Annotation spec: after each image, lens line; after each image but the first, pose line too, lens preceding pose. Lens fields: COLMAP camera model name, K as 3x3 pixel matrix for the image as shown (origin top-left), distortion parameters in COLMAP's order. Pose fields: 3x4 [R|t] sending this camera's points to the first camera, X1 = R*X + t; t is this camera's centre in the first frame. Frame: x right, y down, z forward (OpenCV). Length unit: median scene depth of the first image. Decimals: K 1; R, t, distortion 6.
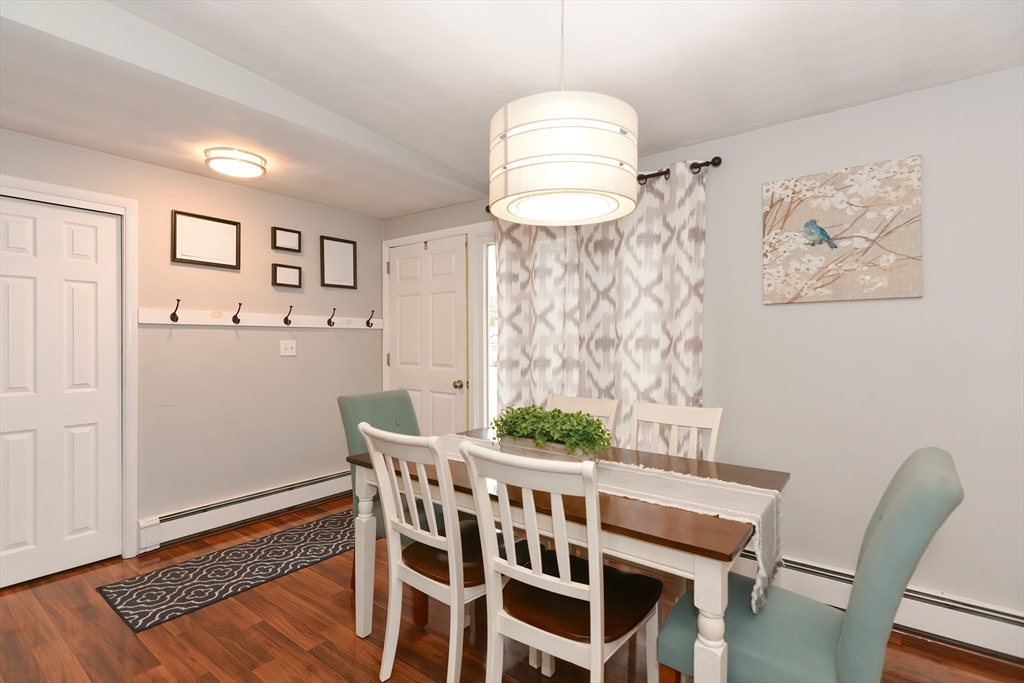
lens RADIAL K [[507.2, 0, 512.0], [0, 507.2, 338.7], [0, 0, 1]] dist [0.017022, -0.003008]
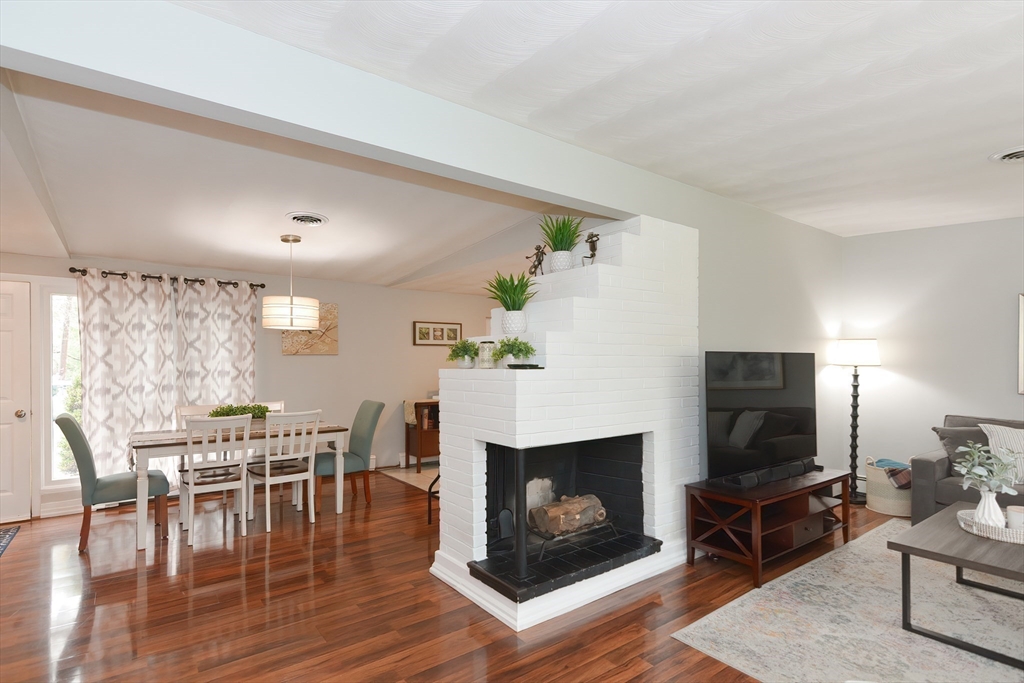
lens RADIAL K [[507.2, 0, 503.6], [0, 507.2, 359.8], [0, 0, 1]] dist [0.017022, -0.003008]
pose [[0.266161, 0.006993, 0.963903, -1.236690], [0.008382, 0.999919, -0.009569, -0.014577], [-0.963892, 0.010627, 0.266081, -0.464729]]
